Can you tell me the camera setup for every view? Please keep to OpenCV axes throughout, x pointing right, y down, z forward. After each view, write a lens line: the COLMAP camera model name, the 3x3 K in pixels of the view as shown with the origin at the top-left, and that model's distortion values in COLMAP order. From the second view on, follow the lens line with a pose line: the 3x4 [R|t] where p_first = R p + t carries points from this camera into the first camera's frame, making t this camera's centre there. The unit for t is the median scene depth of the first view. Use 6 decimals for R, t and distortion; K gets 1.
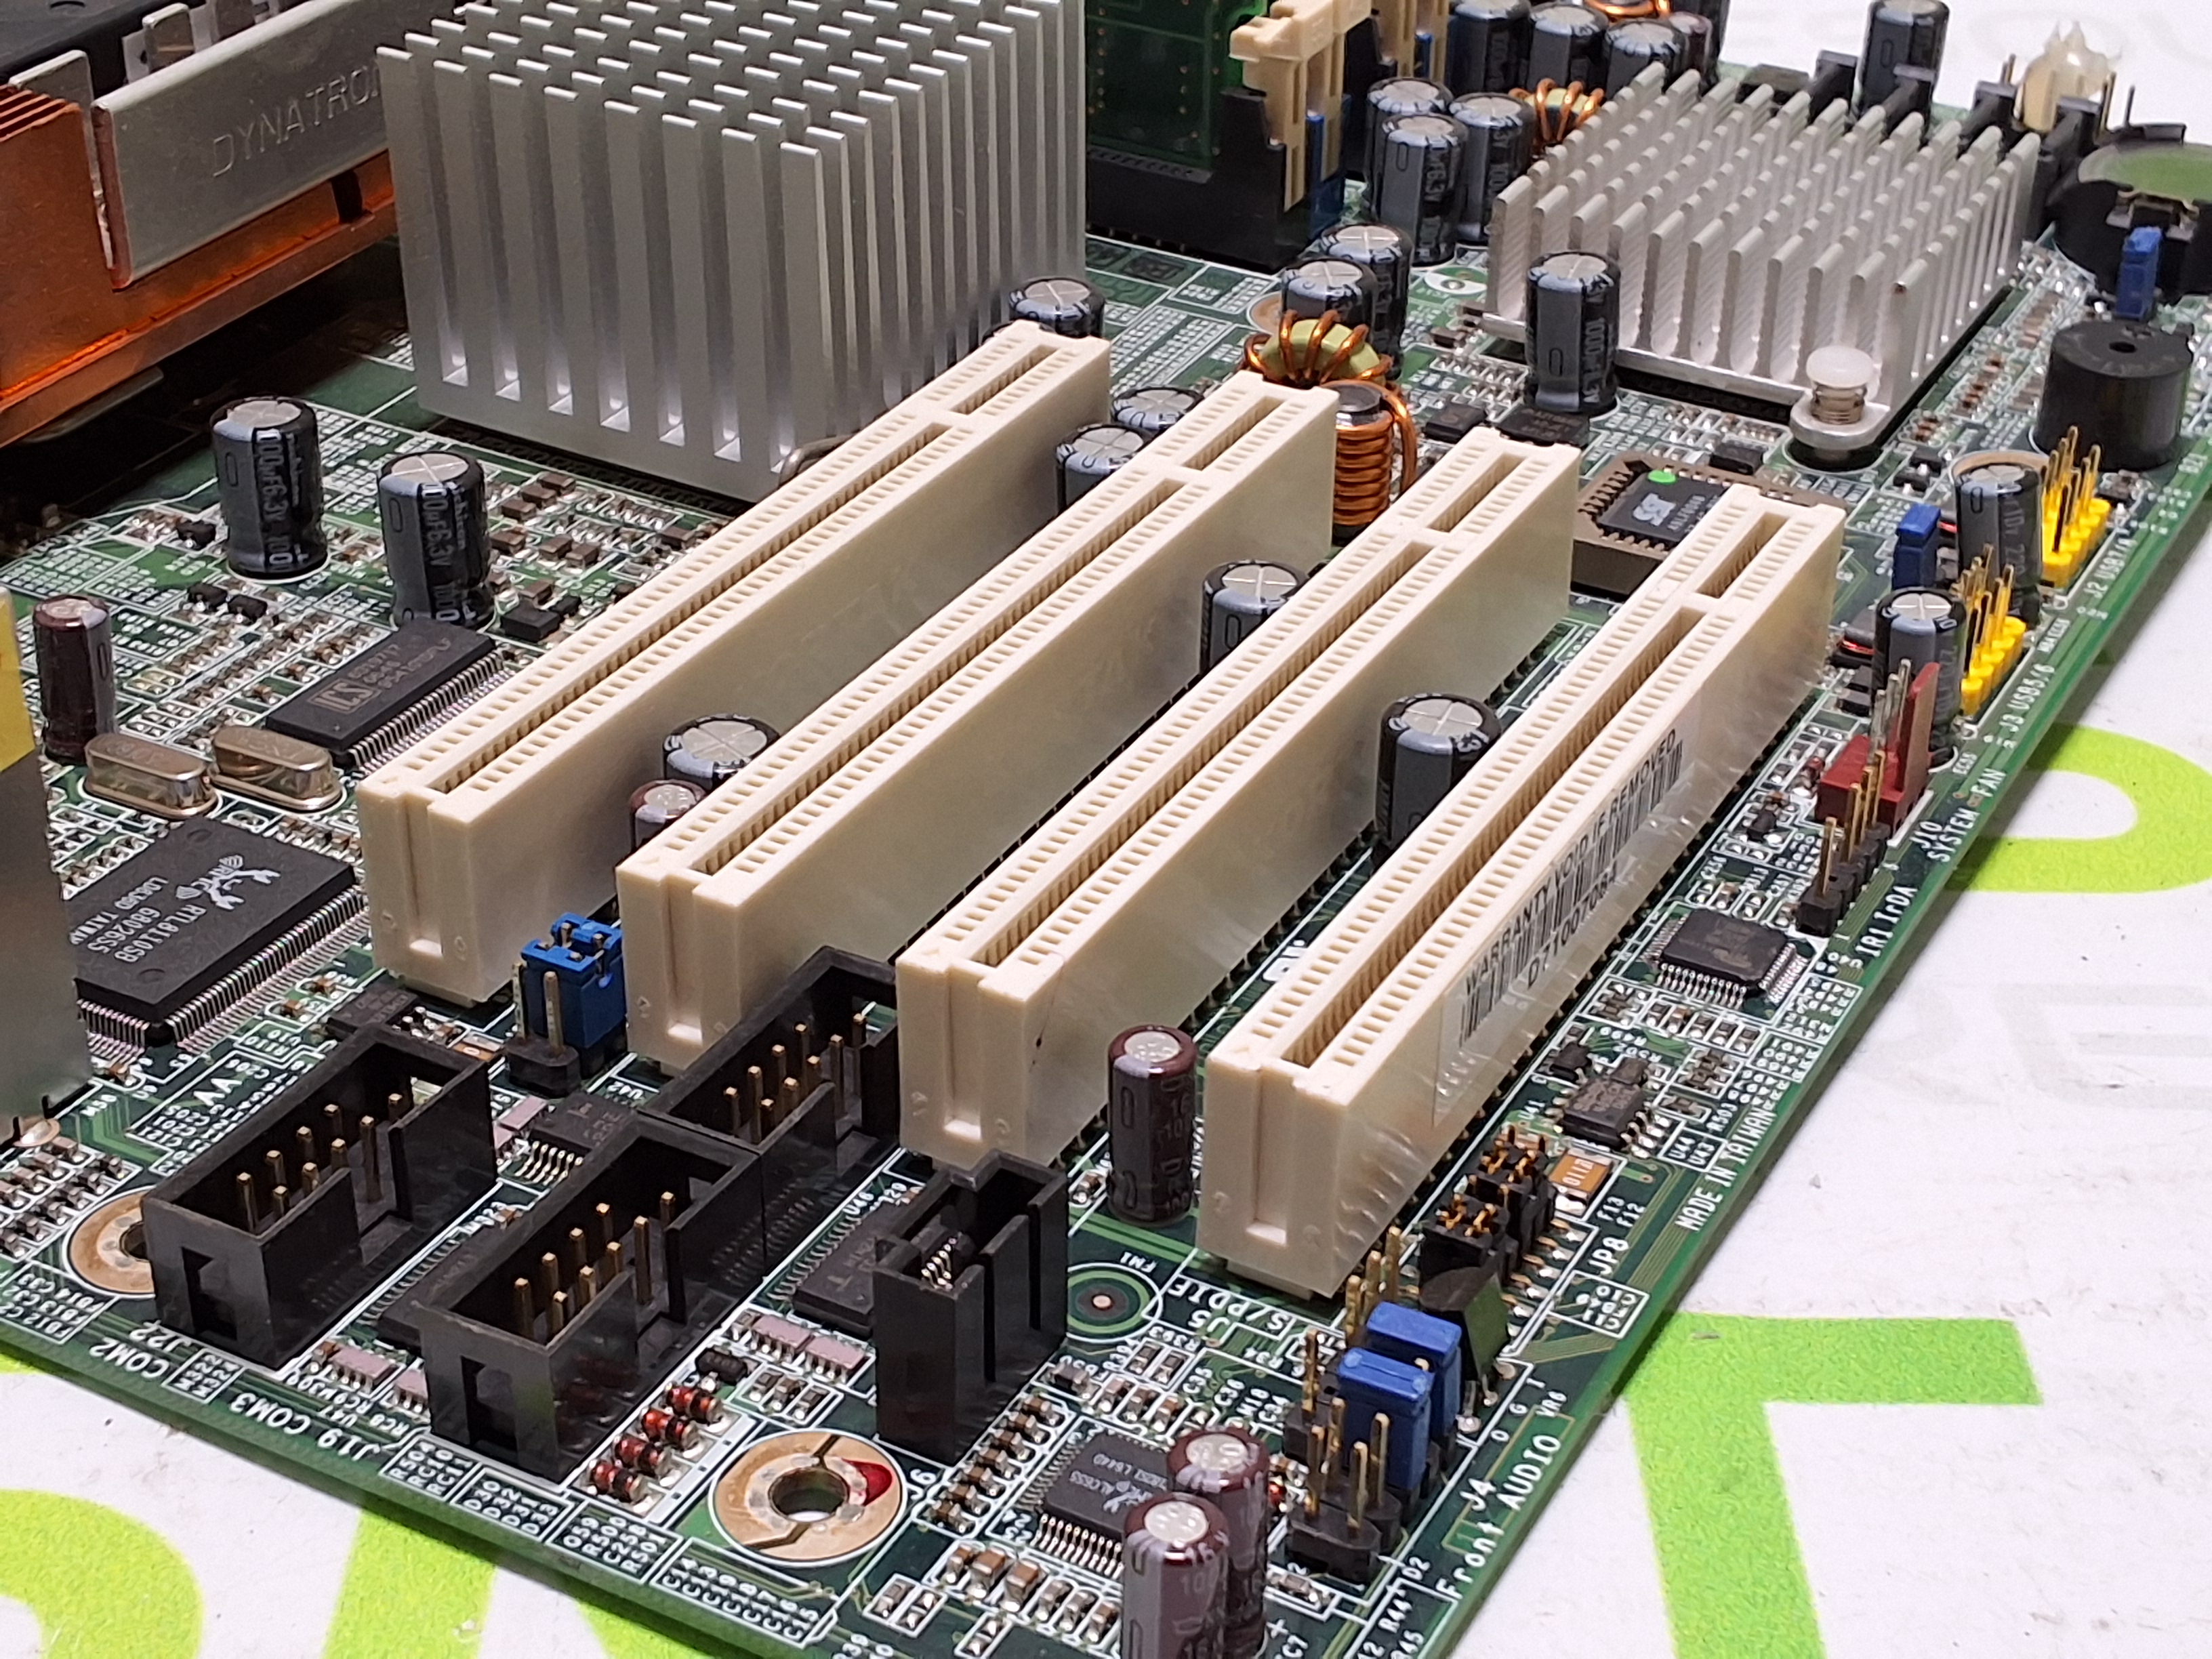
lens RADIAL K [[3608.6, 0, 1092.7], [0, 3608.6, 833.1], [0, 0, 1]] dist [0.130207, -0.051403]
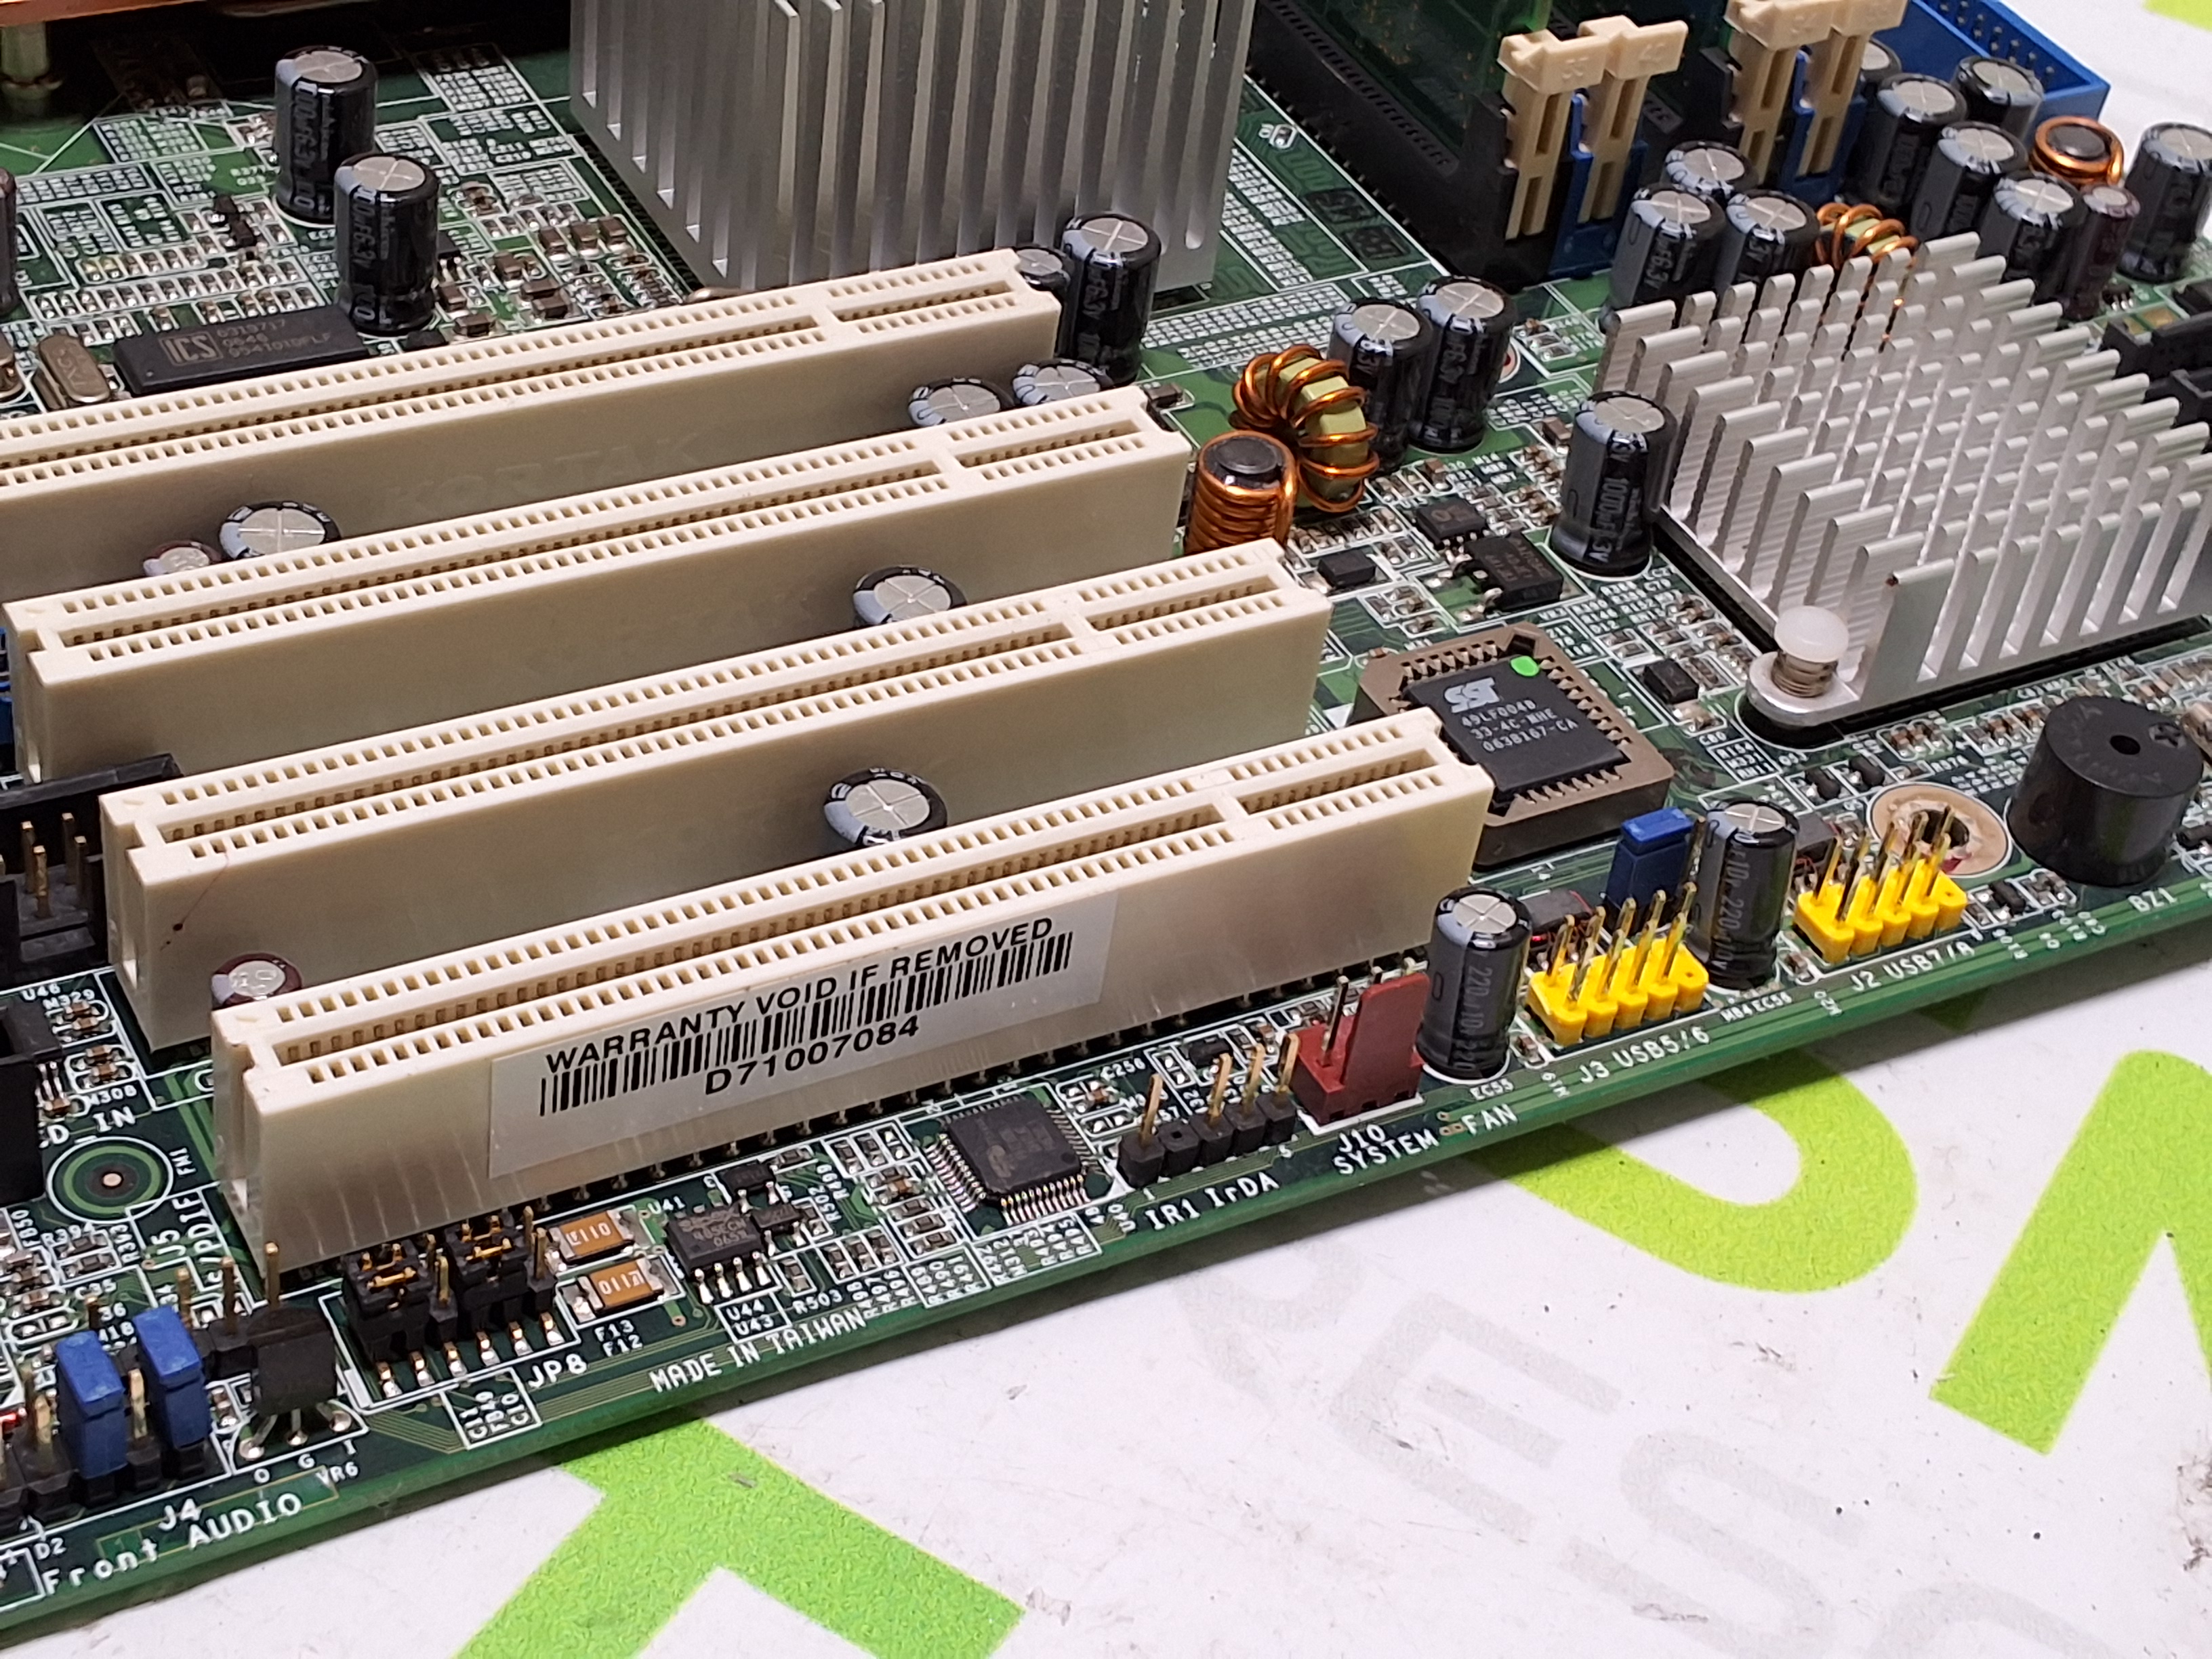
lens RADIAL K [[3608.6, 0, 1092.7], [0, 3608.6, 833.1], [0, 0, 1]] dist [0.130207, -0.051403]
pose [[0.837130, 0.423252, -0.346512, 0.464957], [-0.382318, 0.905780, 0.182745, -0.215257], [0.391211, -0.020504, 0.920073, 0.129353]]
